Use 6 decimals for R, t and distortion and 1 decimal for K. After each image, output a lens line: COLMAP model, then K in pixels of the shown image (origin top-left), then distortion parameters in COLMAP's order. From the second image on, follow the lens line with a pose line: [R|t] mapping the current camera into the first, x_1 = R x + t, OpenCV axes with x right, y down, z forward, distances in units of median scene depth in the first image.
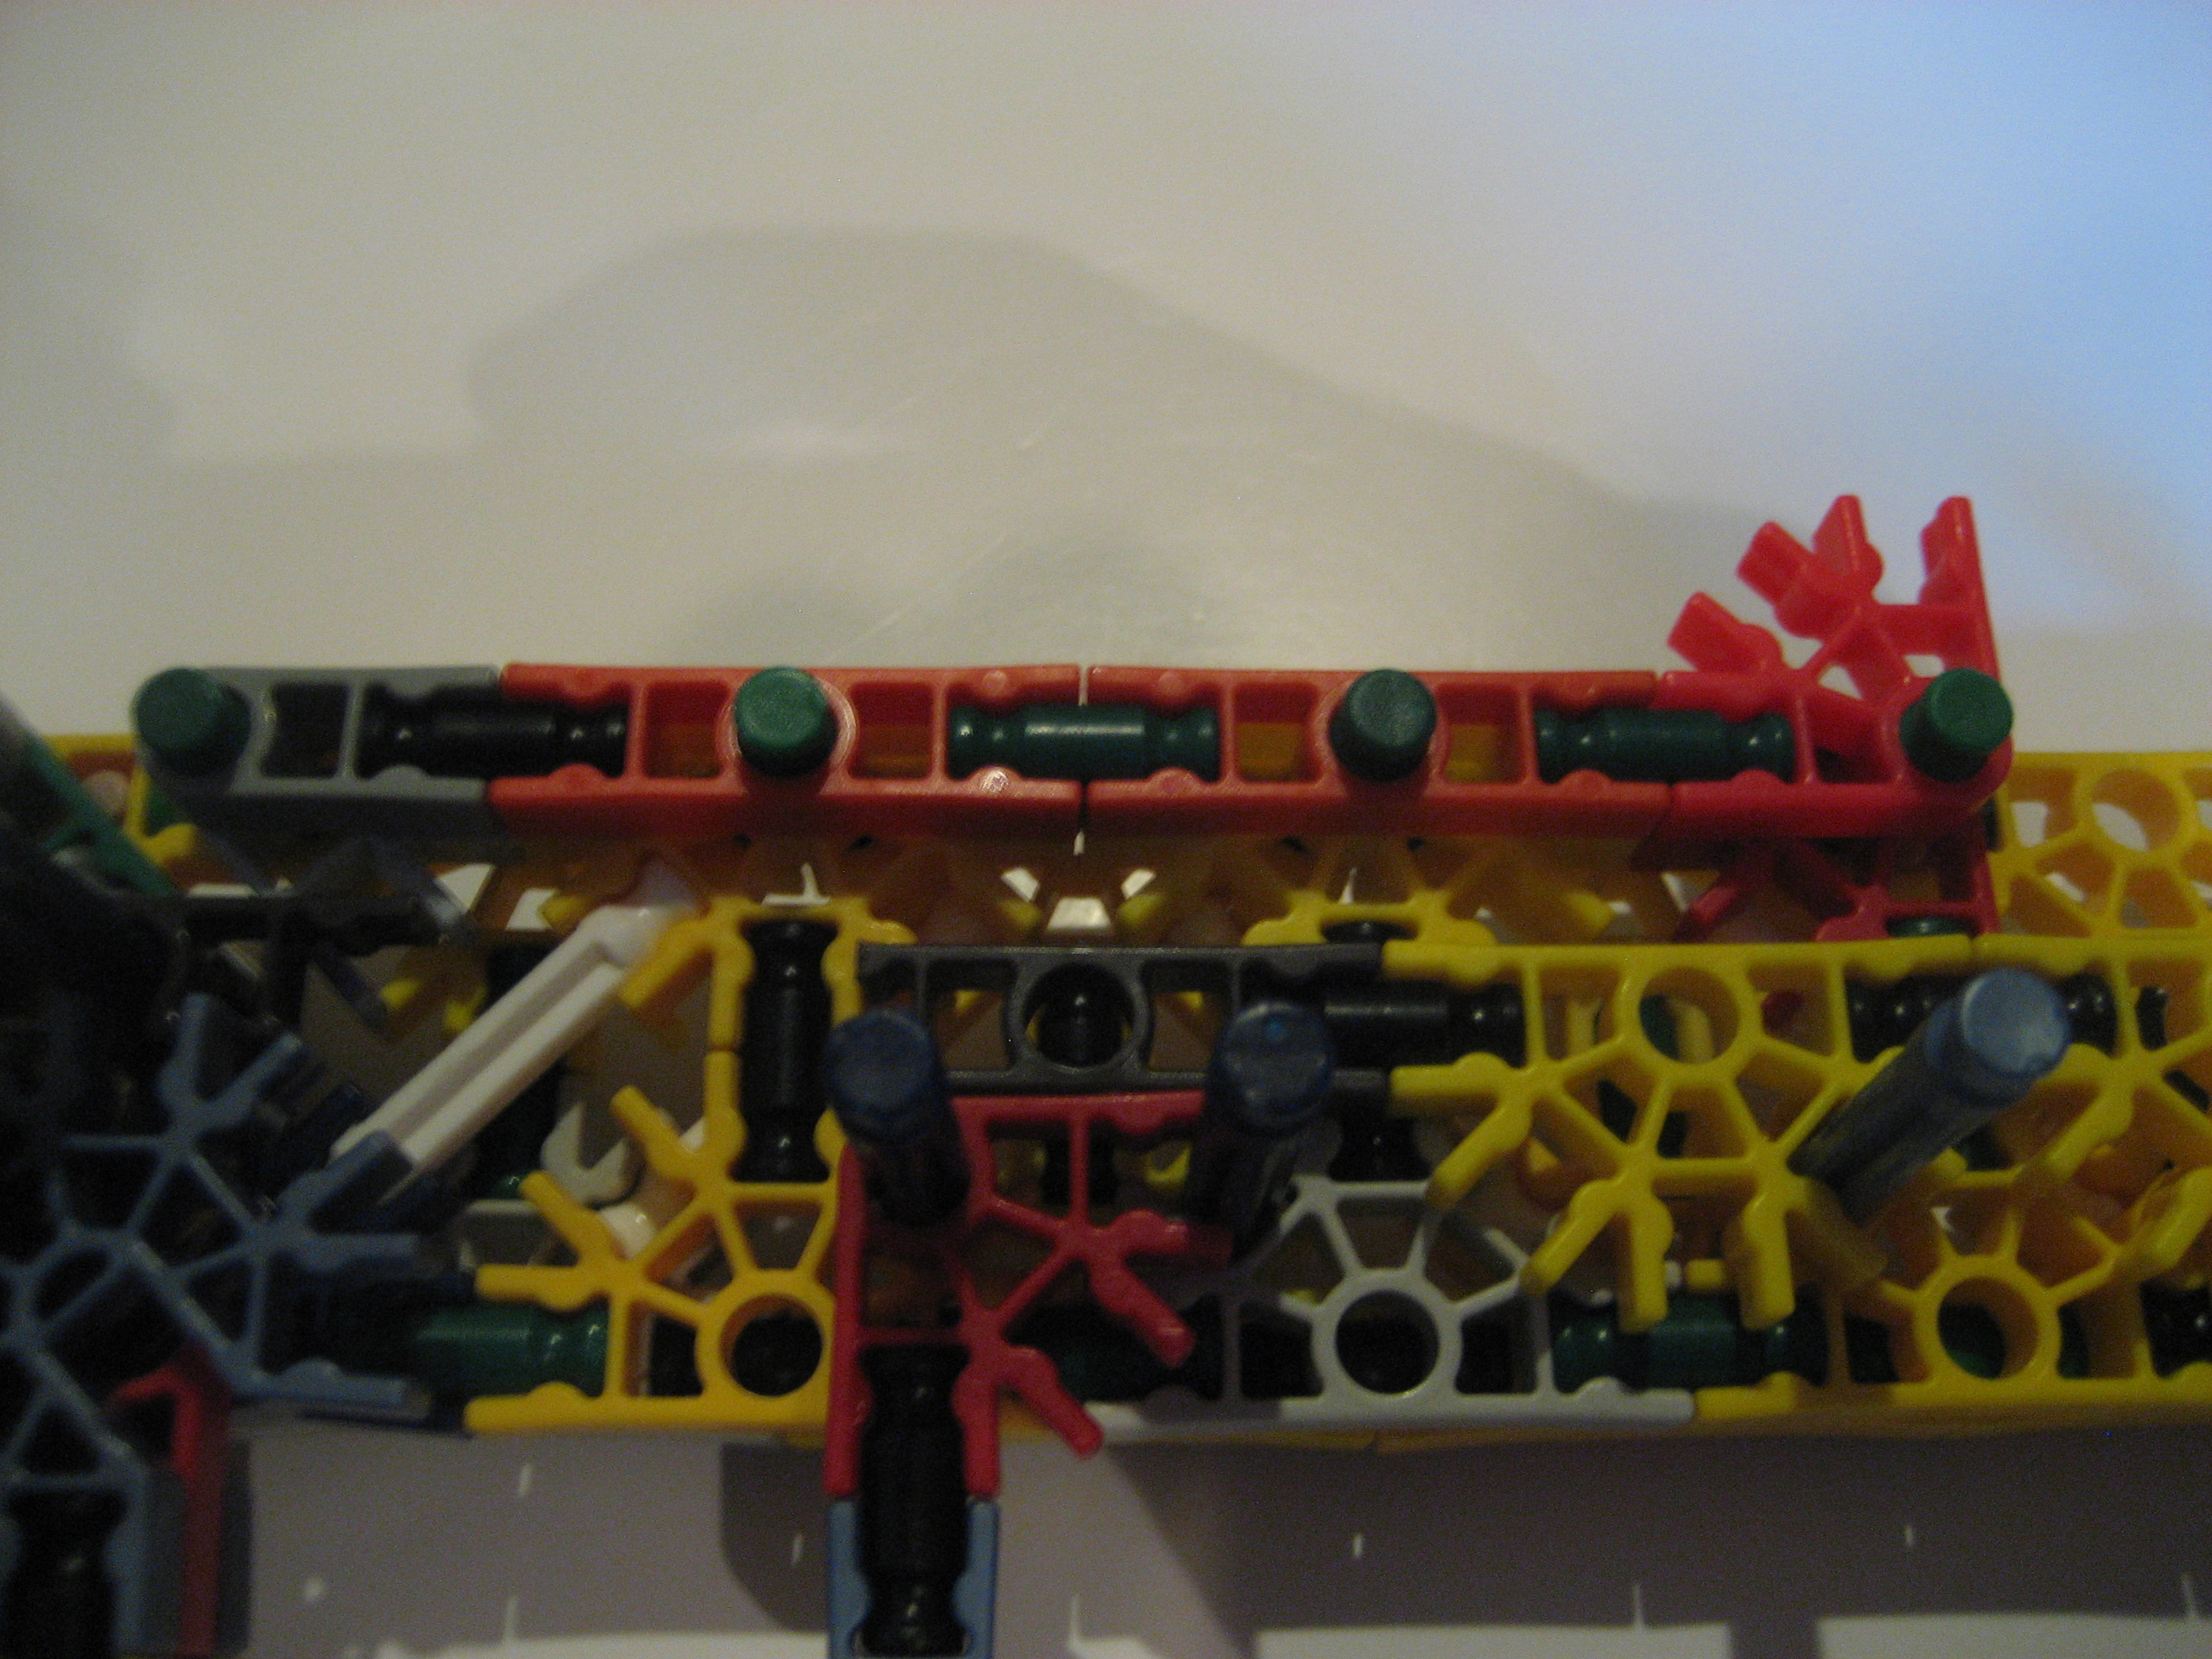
lens RADIAL K [[2323.8, 0, 1106.0], [0, 2323.8, 829.5], [0, 0, 1]] dist [-0.090667, 0.015802]
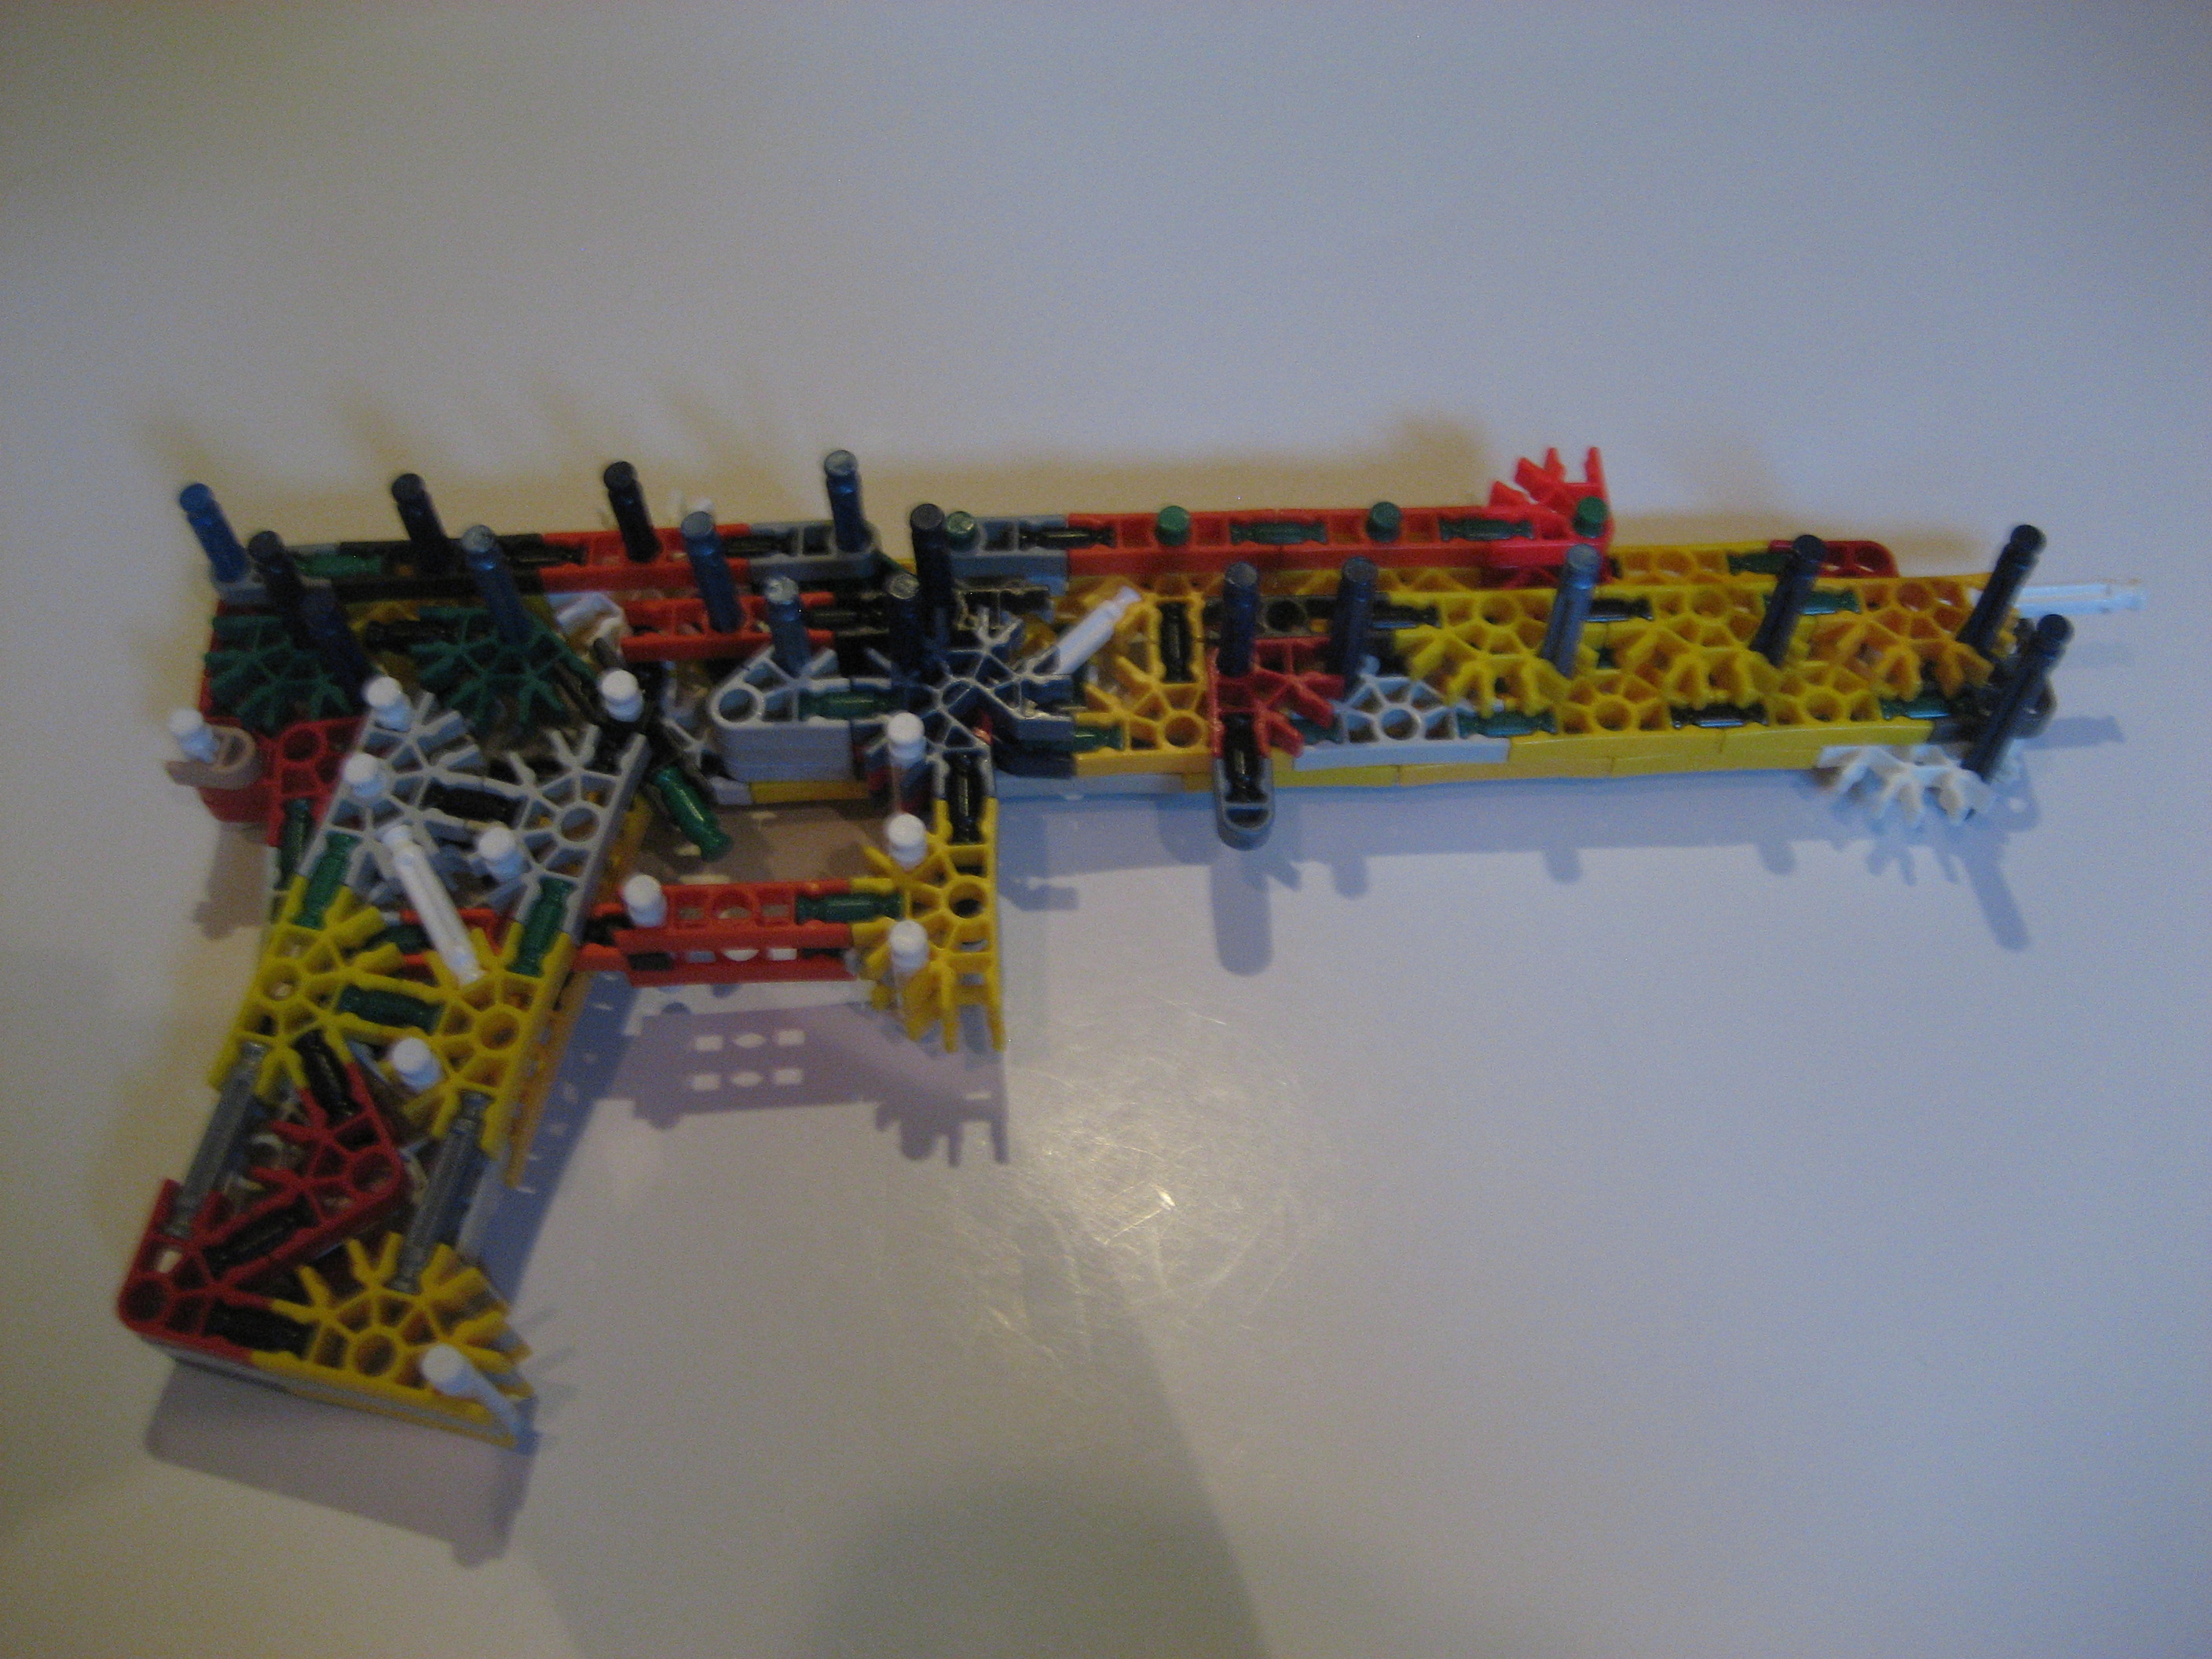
lens RADIAL K [[2323.8, 0, 1106.0], [0, 2323.8, 829.5], [0, 0, 1]] dist [-0.090667, 0.015802]
pose [[0.999314, -0.035328, 0.011096, -0.270490], [0.036658, 0.986171, -0.161625, 0.787653], [-0.005233, 0.161921, 0.986790, -1.762672]]
